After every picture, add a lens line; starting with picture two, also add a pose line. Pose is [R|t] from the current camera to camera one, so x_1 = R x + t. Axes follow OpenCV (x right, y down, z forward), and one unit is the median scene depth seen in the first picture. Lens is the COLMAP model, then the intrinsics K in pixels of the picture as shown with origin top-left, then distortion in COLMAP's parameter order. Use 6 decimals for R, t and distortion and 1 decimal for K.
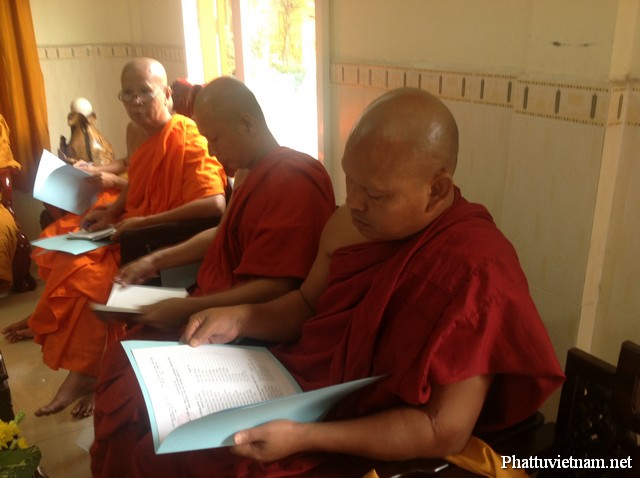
lens RADIAL K [[612.8, 0, 323.0], [0, 612.8, 238.0], [0, 0, 1]] dist [0.178120, -0.462323]
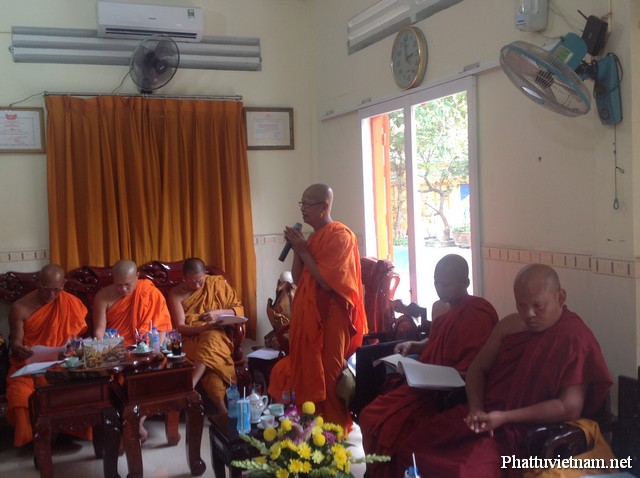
lens RADIAL K [[692.9, 0, 321.1], [0, 692.9, 236.5], [0, 0, 1]] dist [0.238701, -0.608404]
pose [[0.989825, -0.026212, -0.139852, -0.158169], [-0.011828, 0.964326, -0.264452, 0.202456], [0.141795, 0.263416, 0.954205, -0.903802]]
